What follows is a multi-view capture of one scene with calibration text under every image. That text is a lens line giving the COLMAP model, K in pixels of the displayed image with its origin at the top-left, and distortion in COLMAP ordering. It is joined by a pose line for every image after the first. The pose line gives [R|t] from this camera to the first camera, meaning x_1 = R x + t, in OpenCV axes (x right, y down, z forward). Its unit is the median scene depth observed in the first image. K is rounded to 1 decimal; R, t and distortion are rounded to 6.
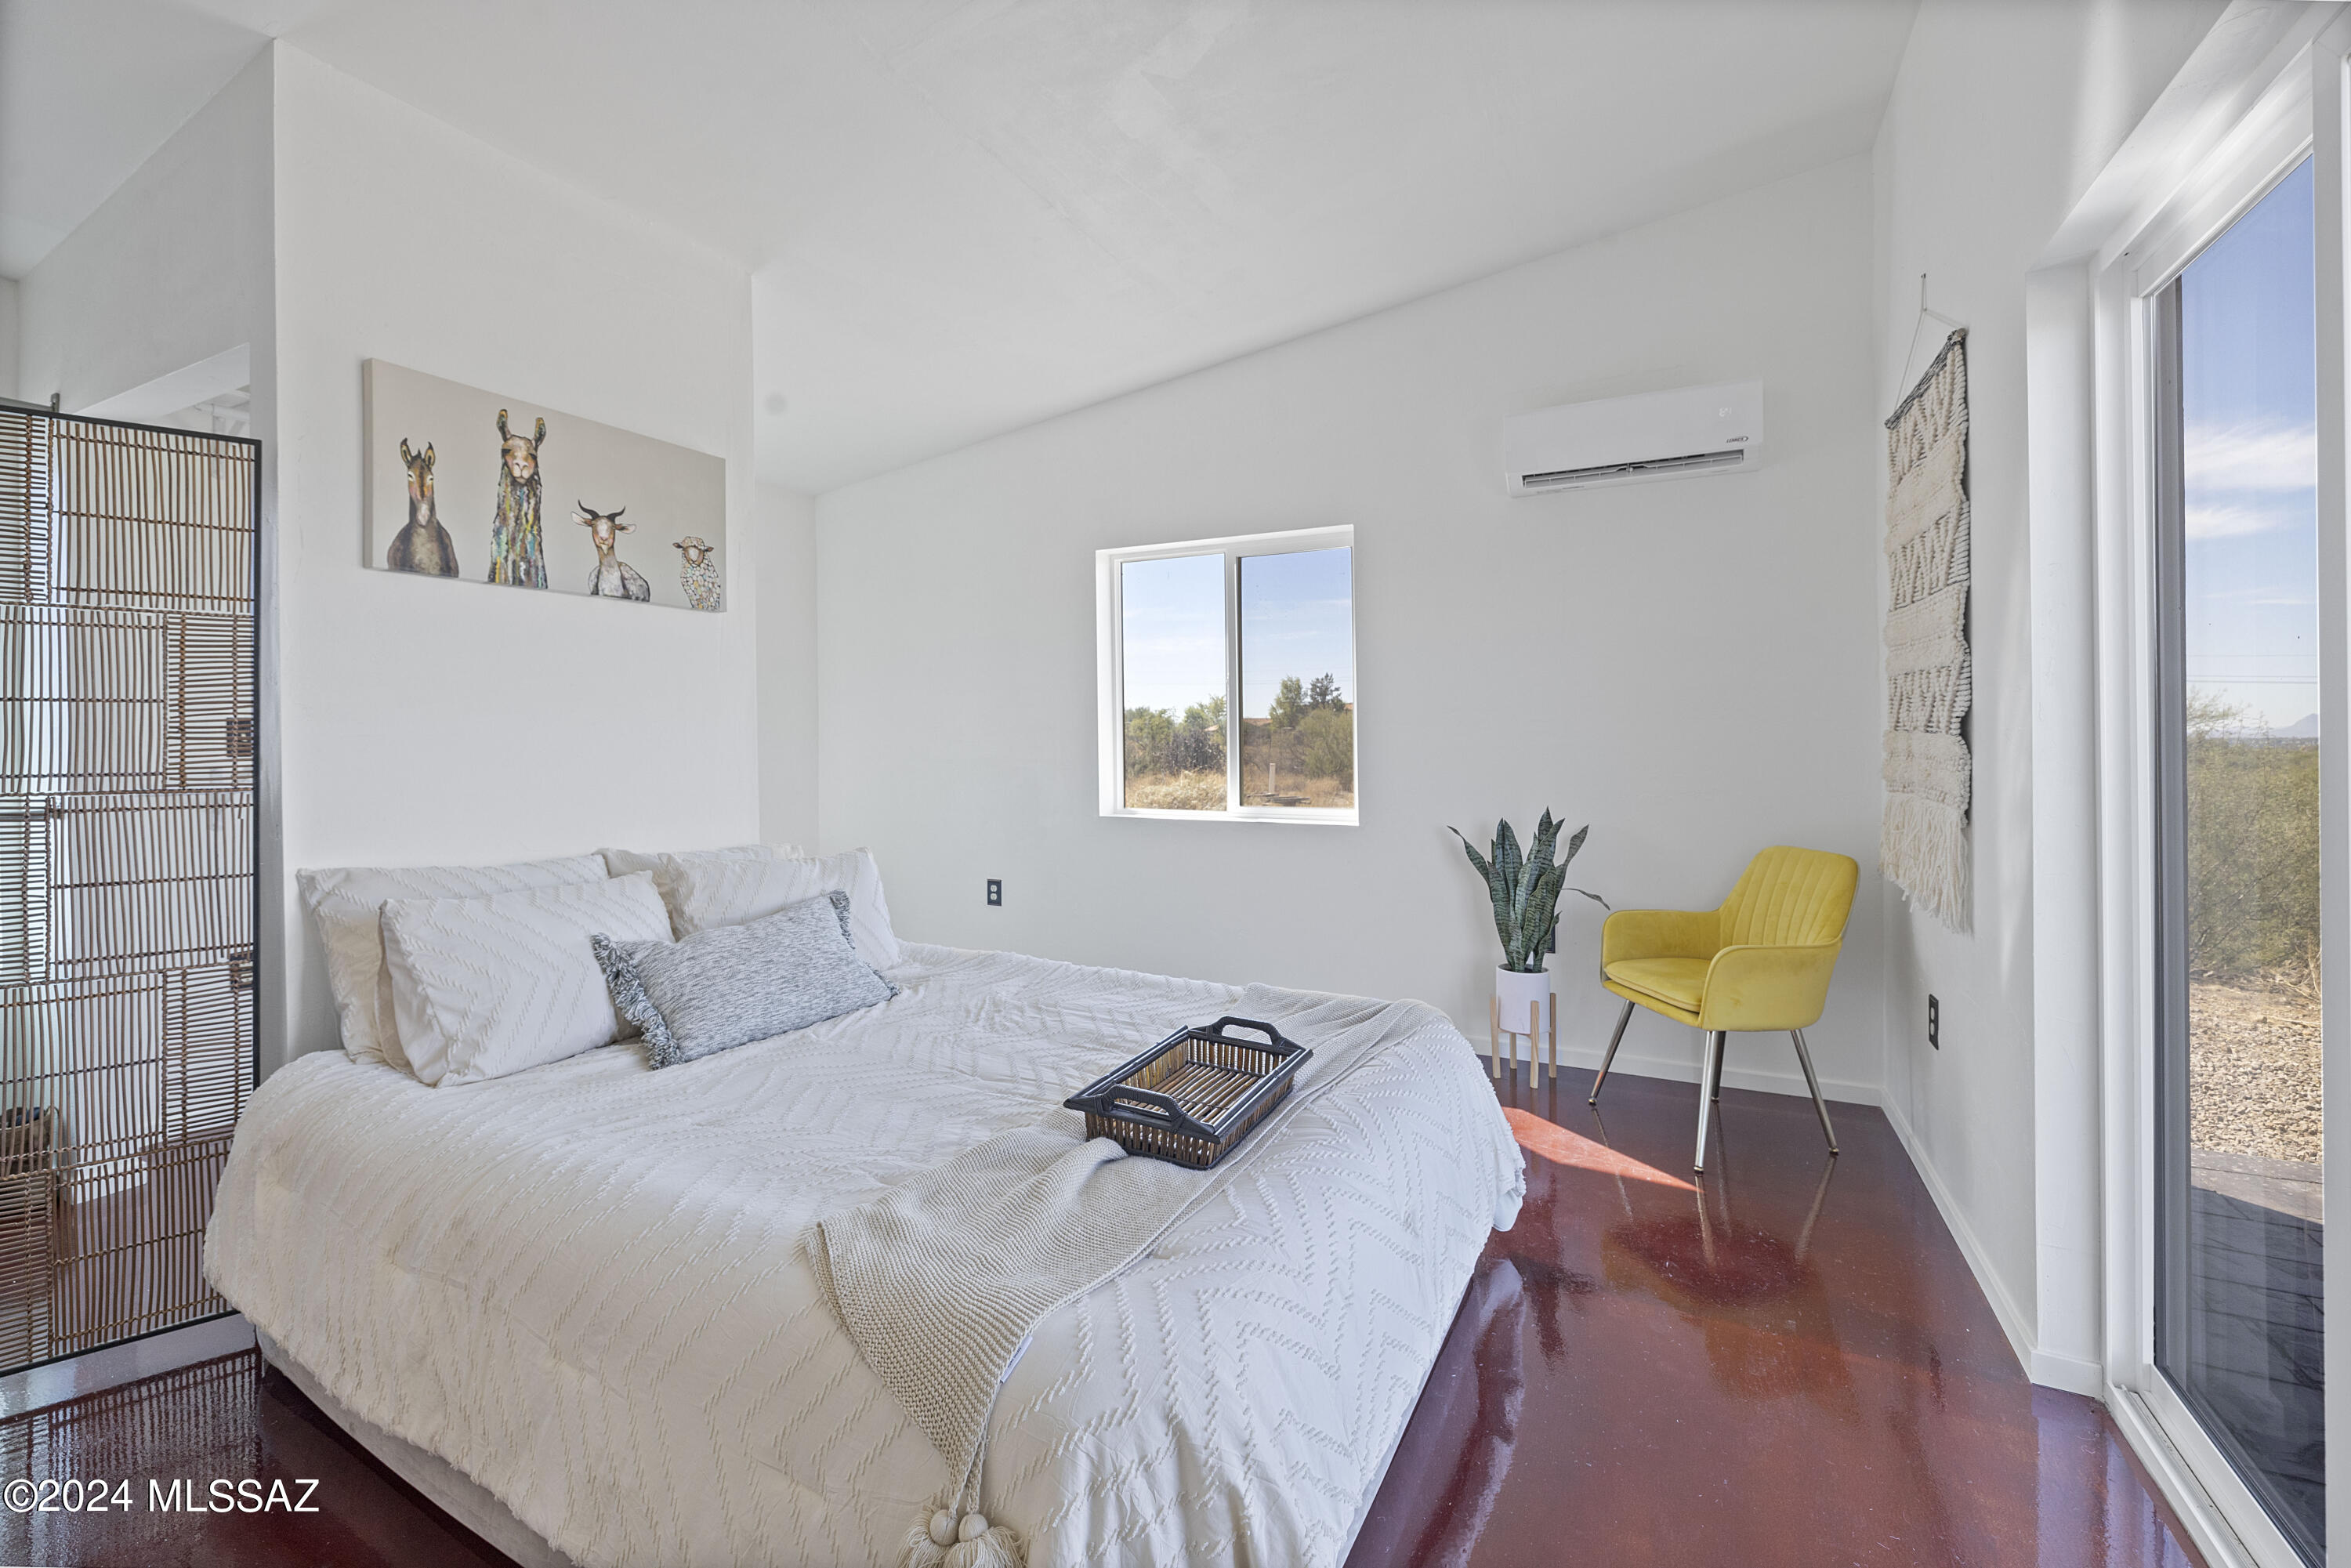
lens RADIAL K [[1028.9, 0, 1159.4], [0, 1028.9, 726.2], [0, 0, 1]] dist [-0.003123, 0.000064]
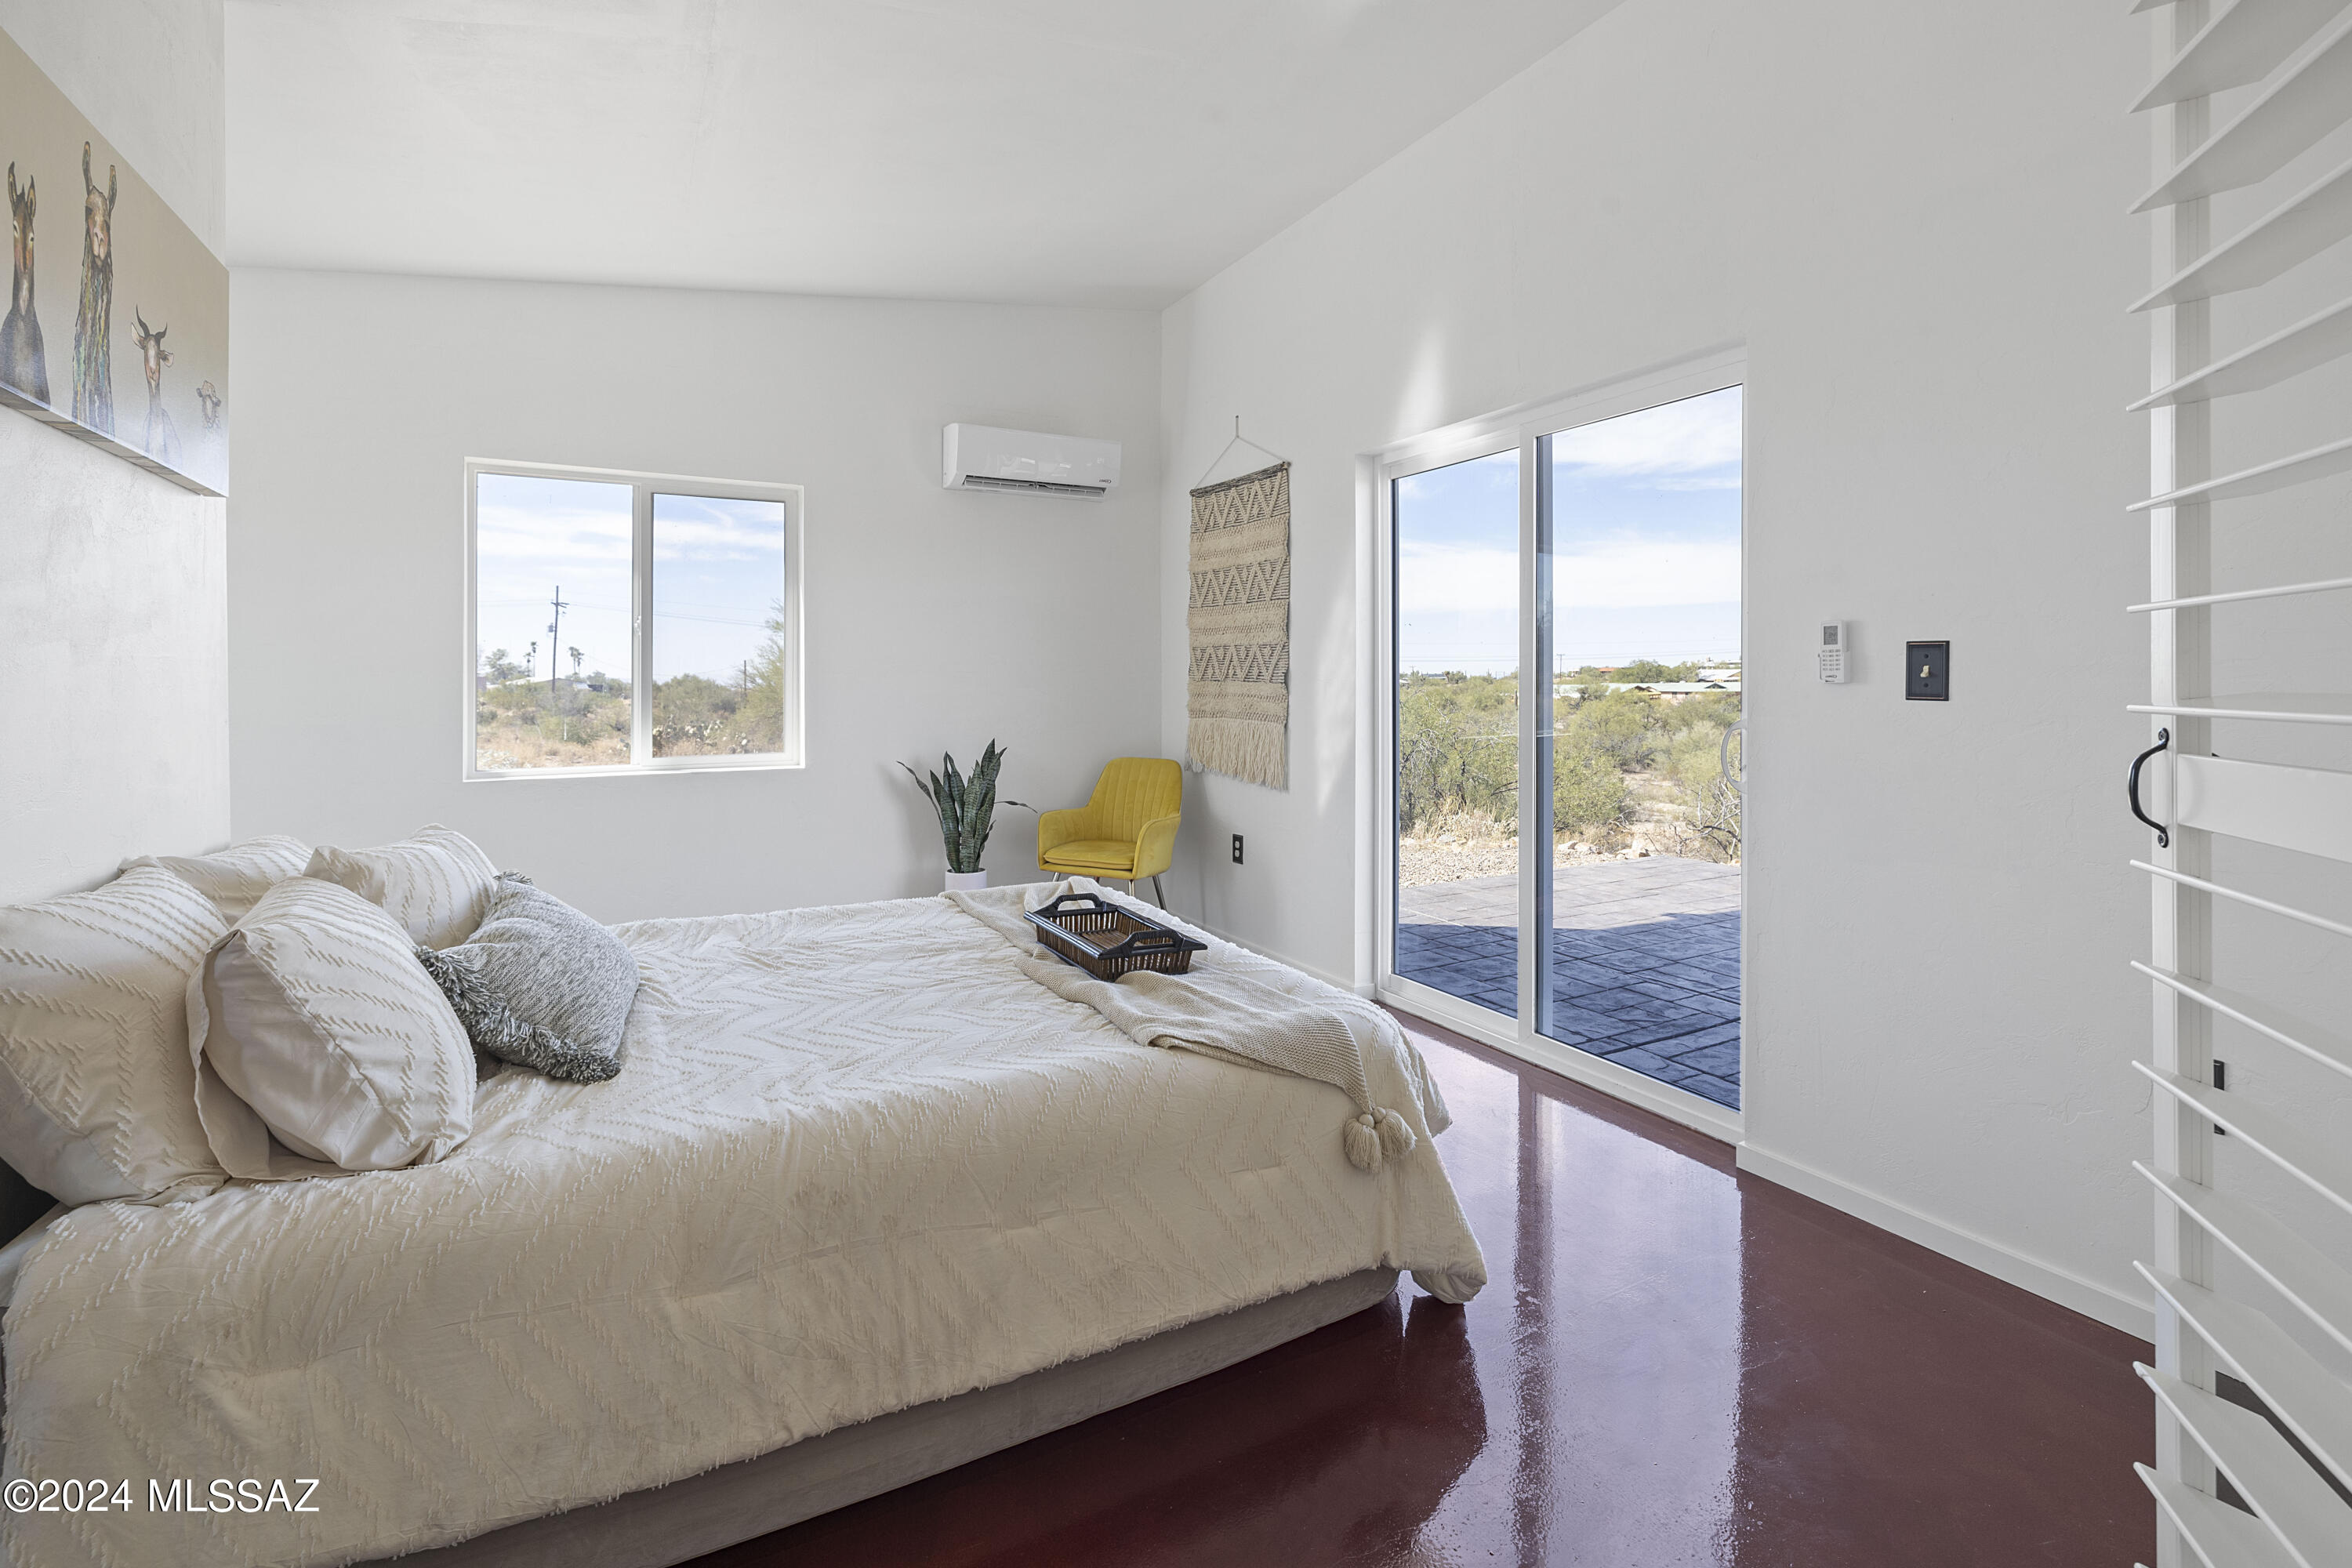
lens RADIAL K [[1058.4, 0, 1184.6], [0, 1058.4, 669.6], [0, 0, 1]] dist [0.002268, 0.000676]
pose [[0.541072, 0.013565, 0.840867, -0.687609], [-0.008419, 0.999907, -0.010713, 0.004709], [-0.840934, -0.001283, 0.541136, 0.095147]]
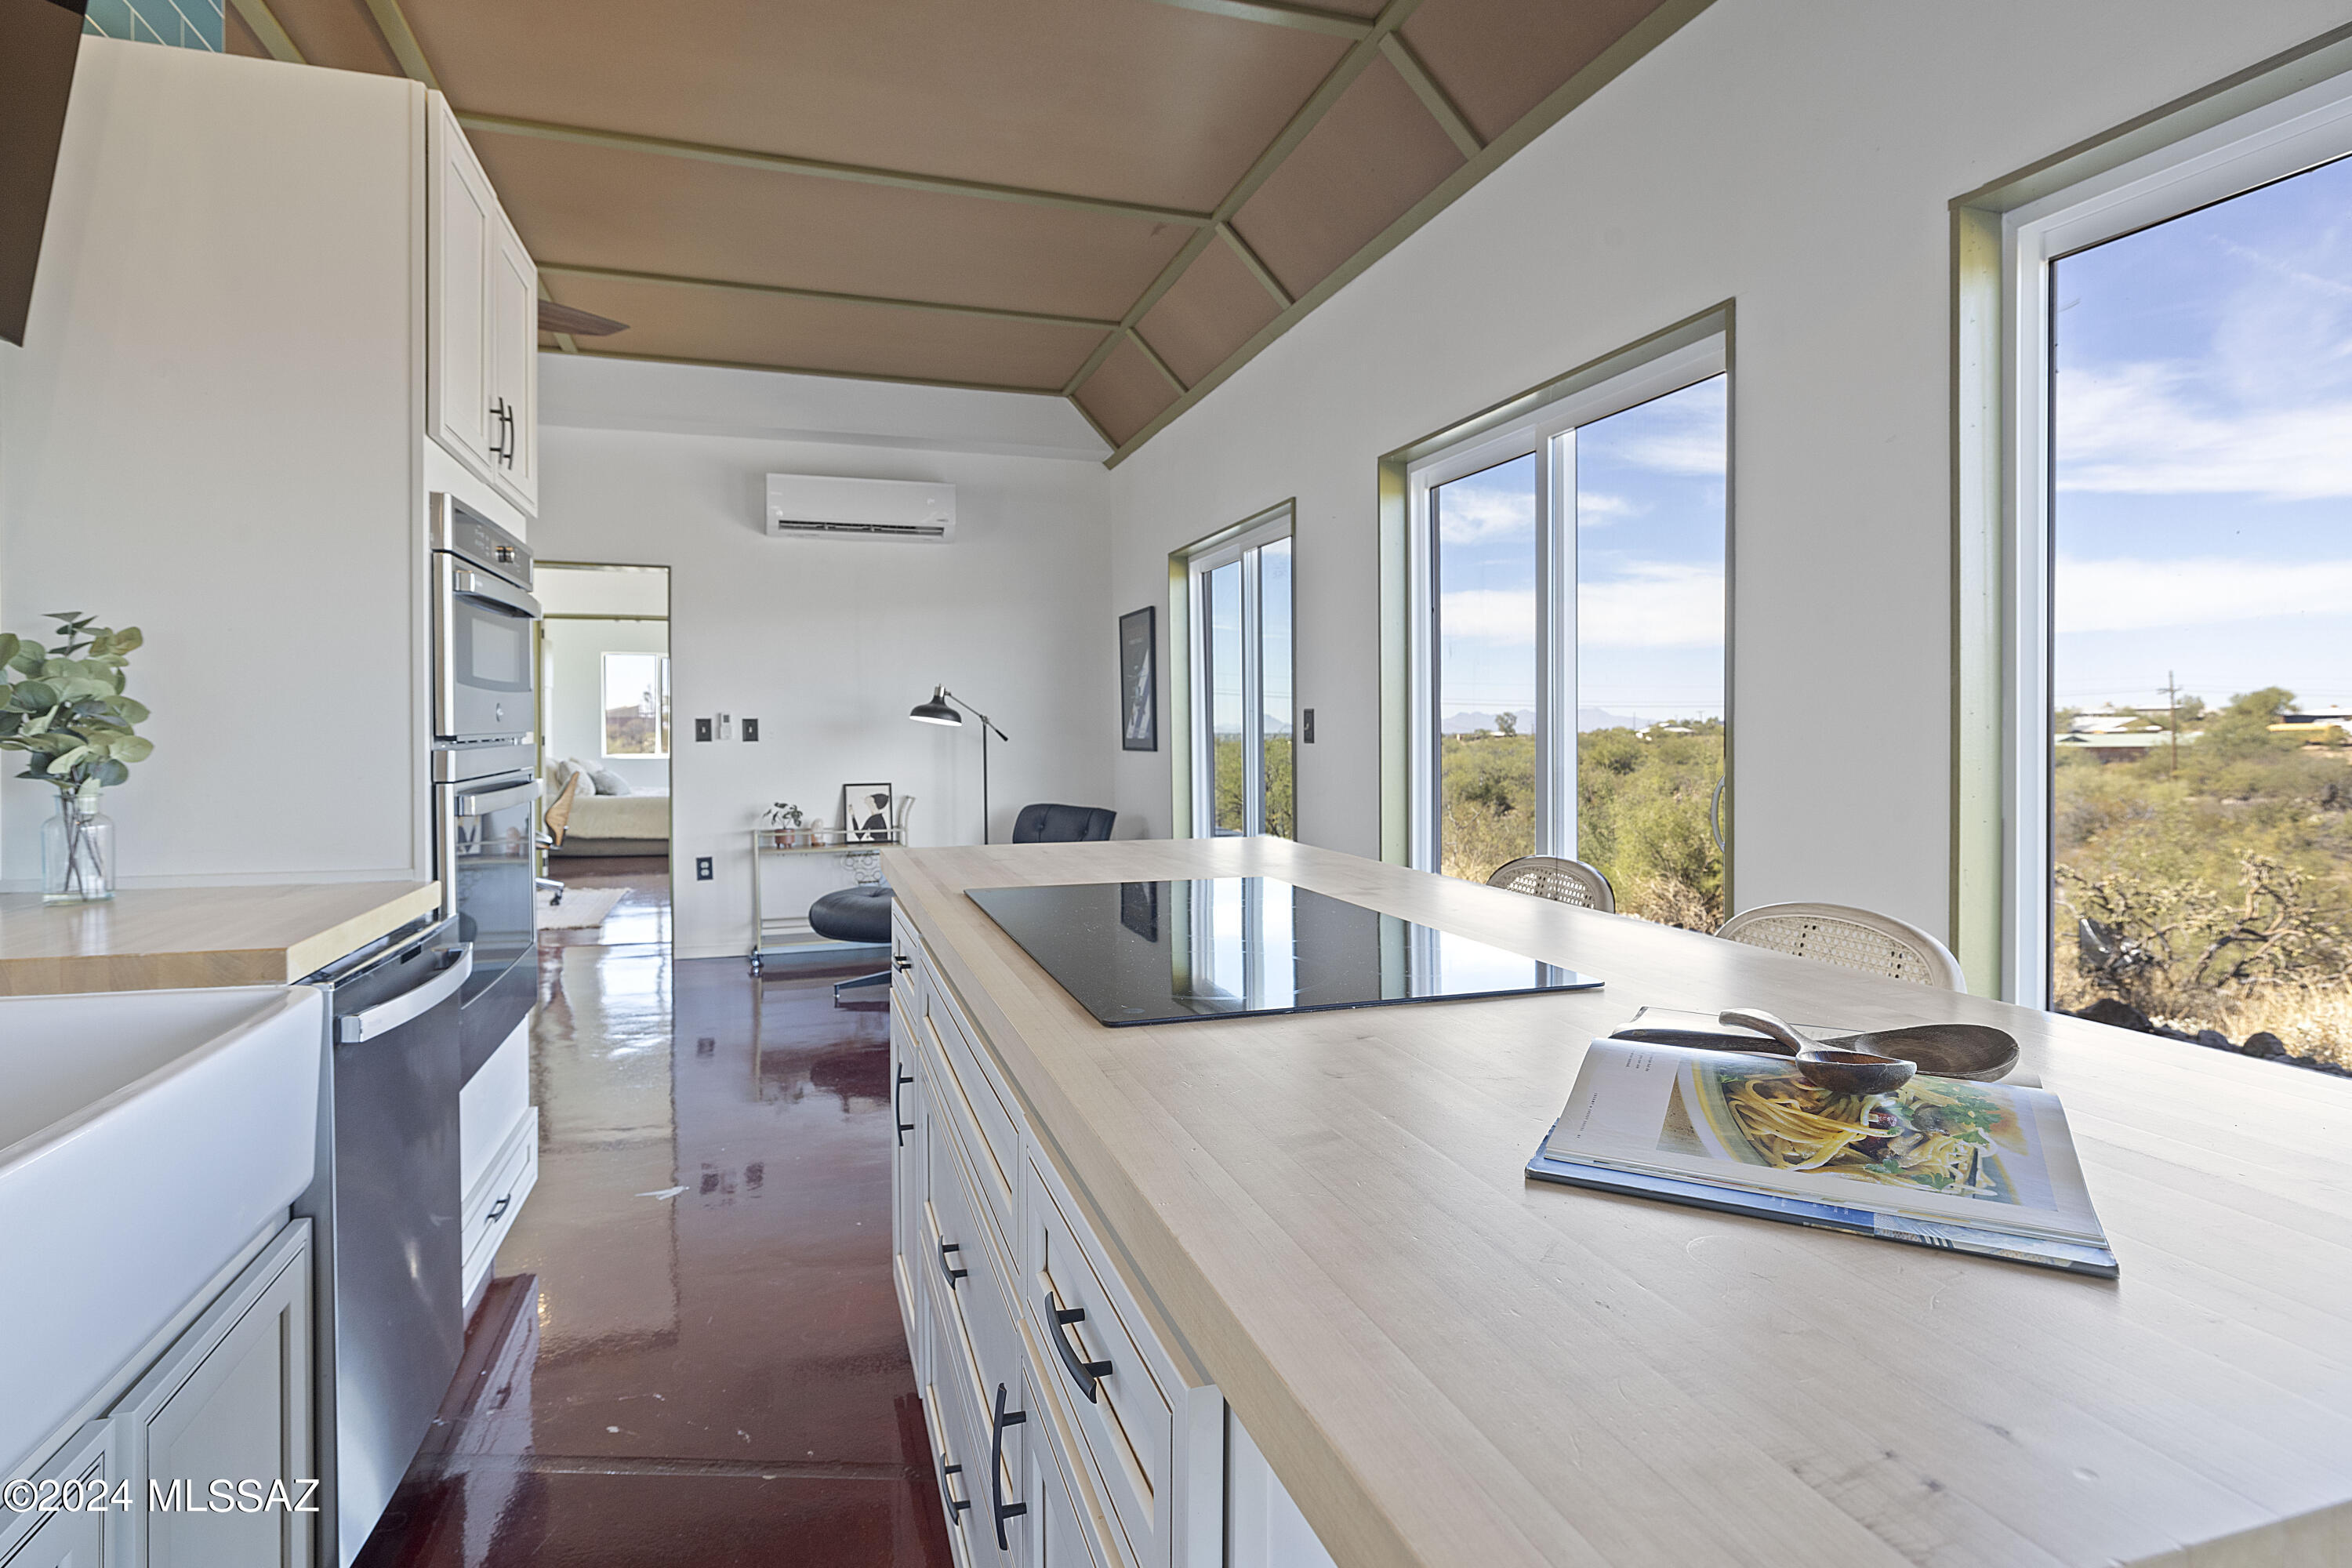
lens RADIAL K [[1215.6, 0, 1164.8], [0, 1215.6, 745.2], [0, 0, 1]] dist [-0.002112, 0.000000]
pose [[0.692690, -0.002390, 0.721232, -1.879194], [-0.013690, 0.999771, 0.016461, -0.020603], [-0.721106, -0.021276, 0.692498, -3.080538]]
